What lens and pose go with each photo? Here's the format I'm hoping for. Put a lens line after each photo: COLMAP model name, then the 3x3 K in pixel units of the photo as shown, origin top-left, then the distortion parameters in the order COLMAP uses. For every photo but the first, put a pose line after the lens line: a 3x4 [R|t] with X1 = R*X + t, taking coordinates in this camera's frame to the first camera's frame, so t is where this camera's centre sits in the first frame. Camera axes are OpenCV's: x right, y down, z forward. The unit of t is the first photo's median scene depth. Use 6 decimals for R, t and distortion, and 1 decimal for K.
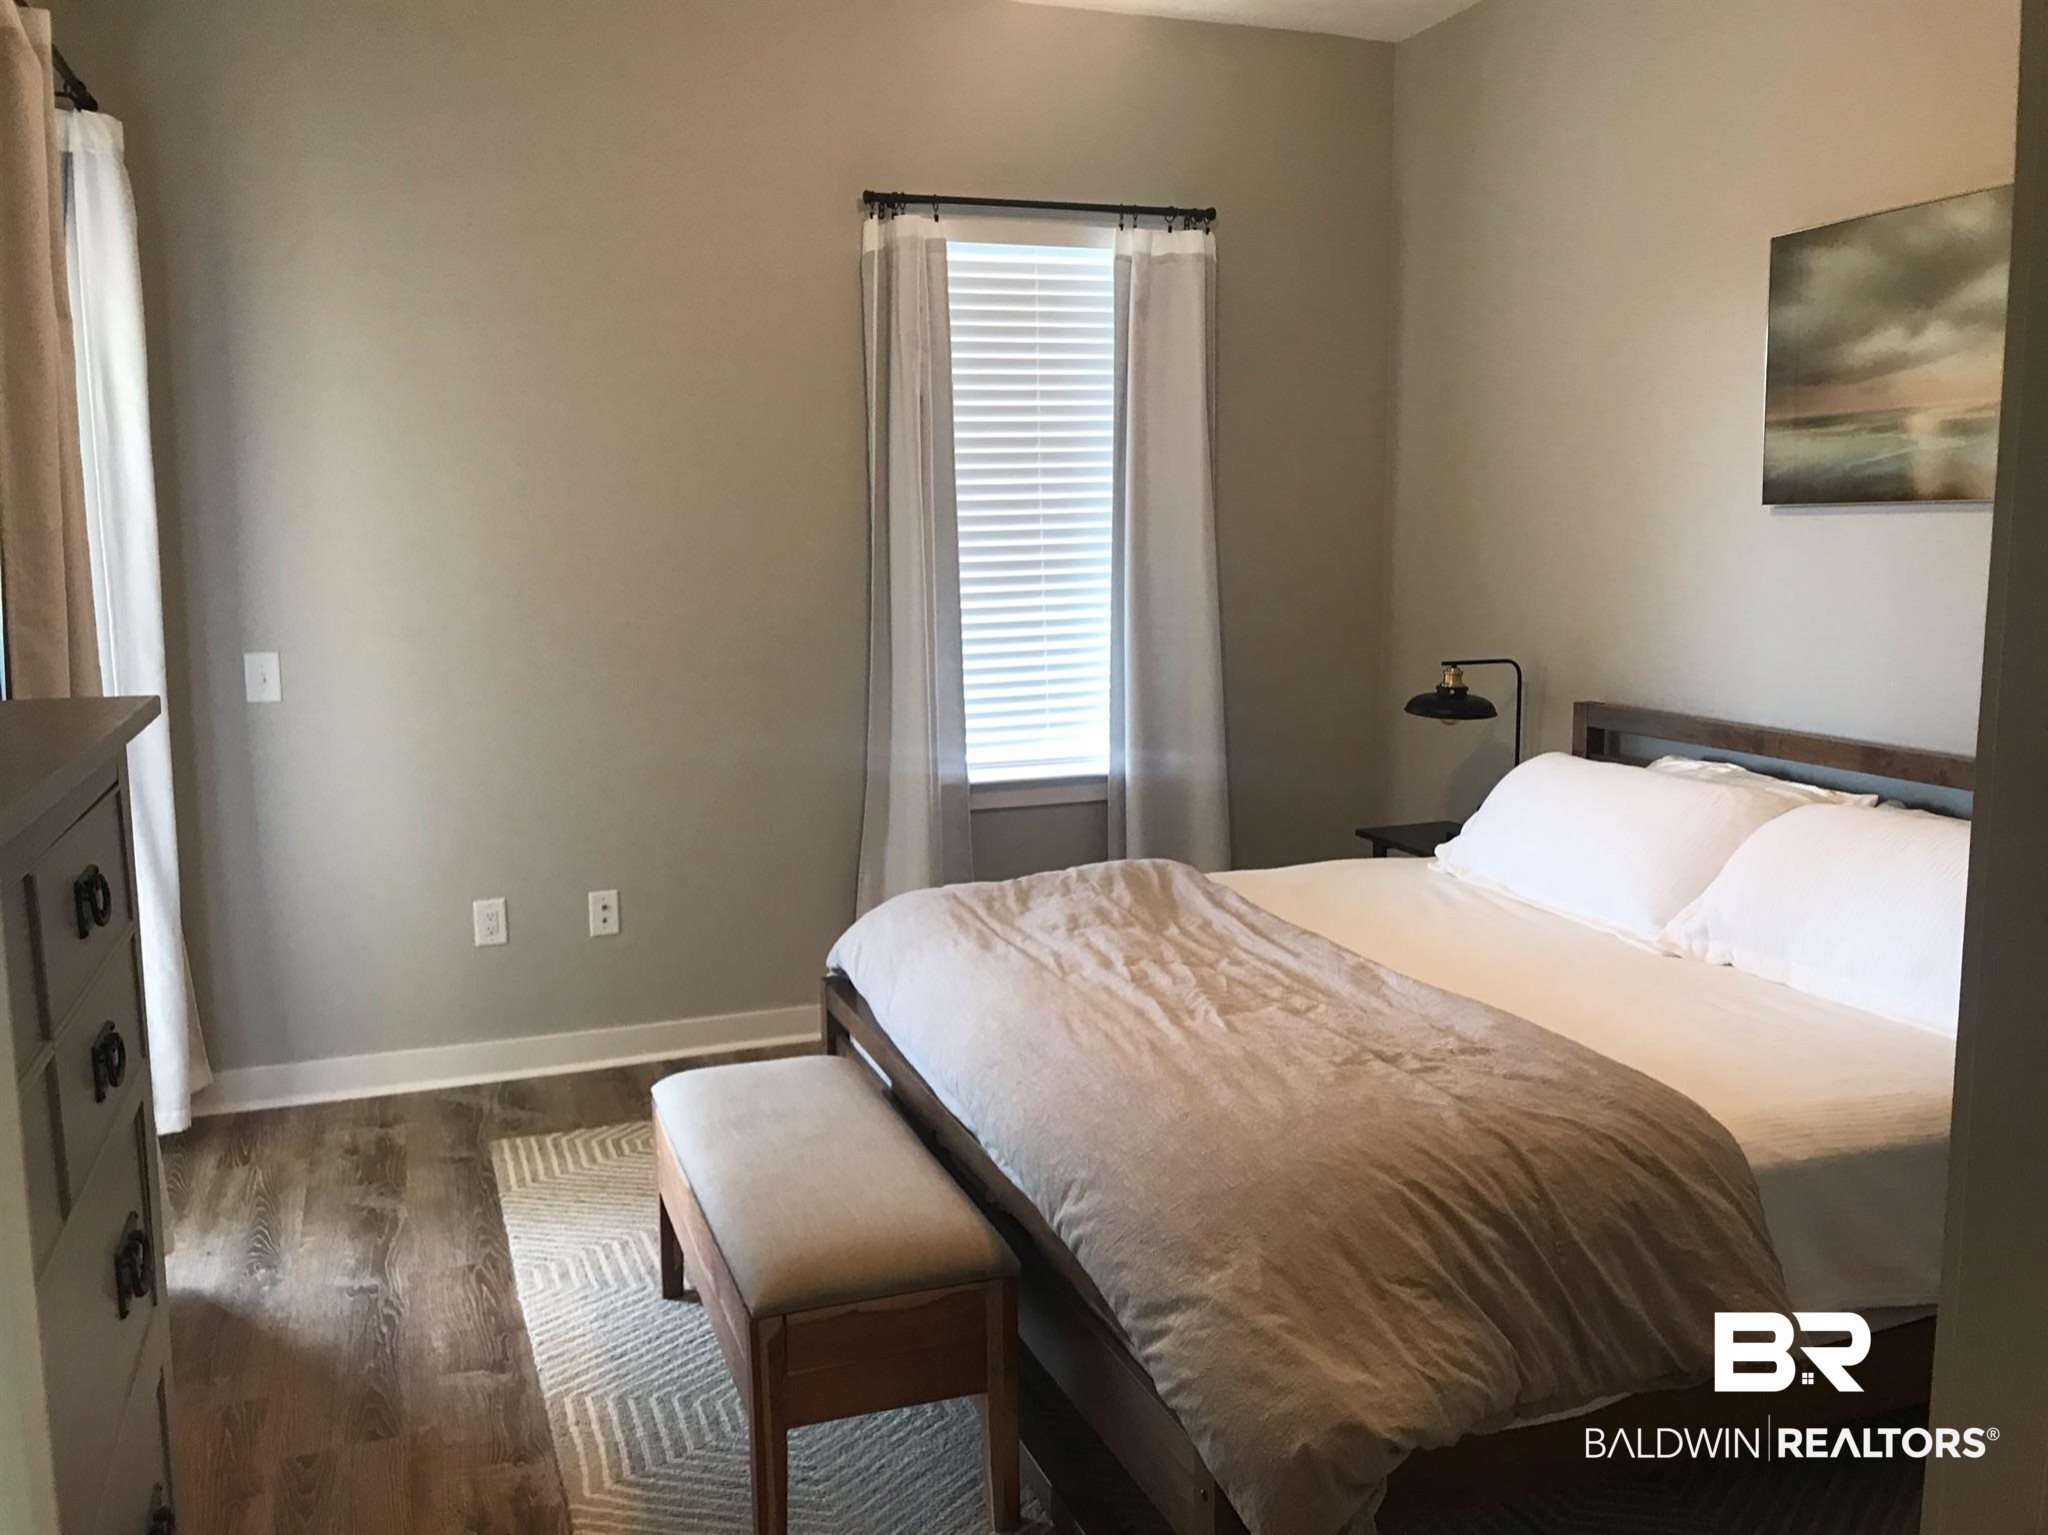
lens RADIAL K [[1682.4, 0, 1020.8], [0, 1682.4, 751.1], [0, 0, 1]] dist [0.030872, -0.006061]
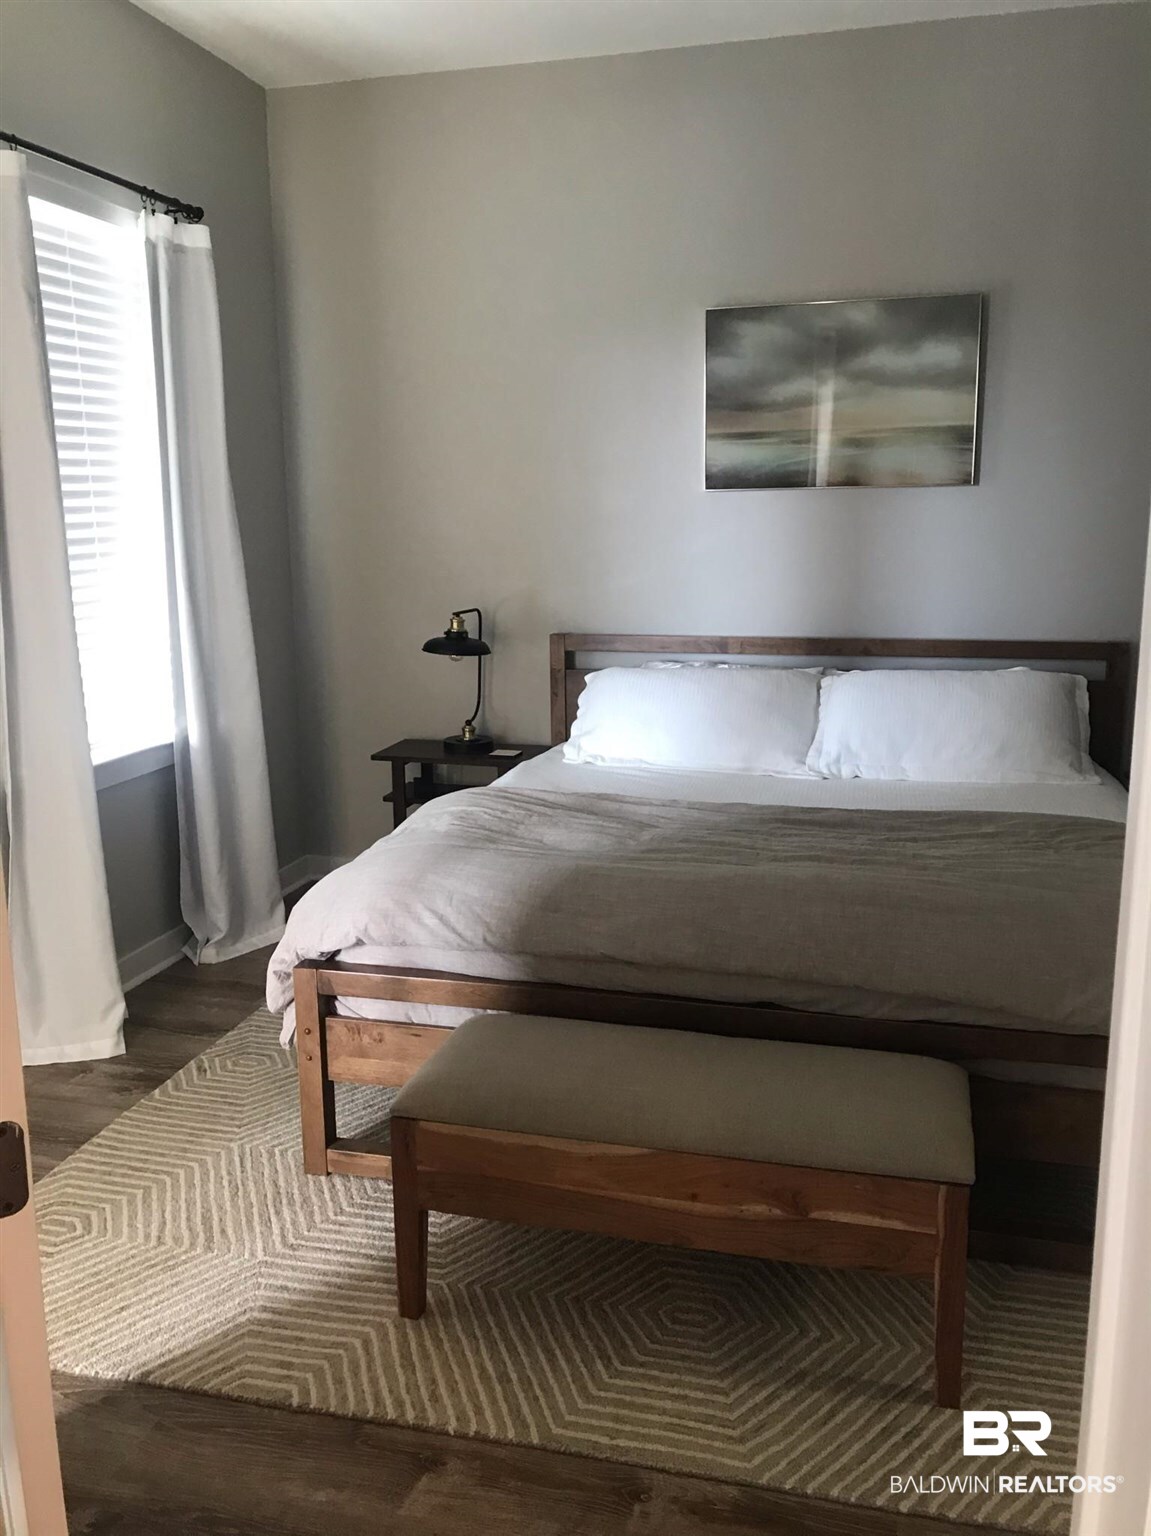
lens RADIAL K [[1261.8, 0, 580.1], [0, 1261.8, 769.9], [0, 0, 1]] dist [0.030872, -0.006061]
pose [[0.580786, -0.161892, 0.797796, -0.587652], [0.116671, 0.986462, 0.115242, -0.041278], [-0.805652, 0.026149, 0.591812, 0.430284]]
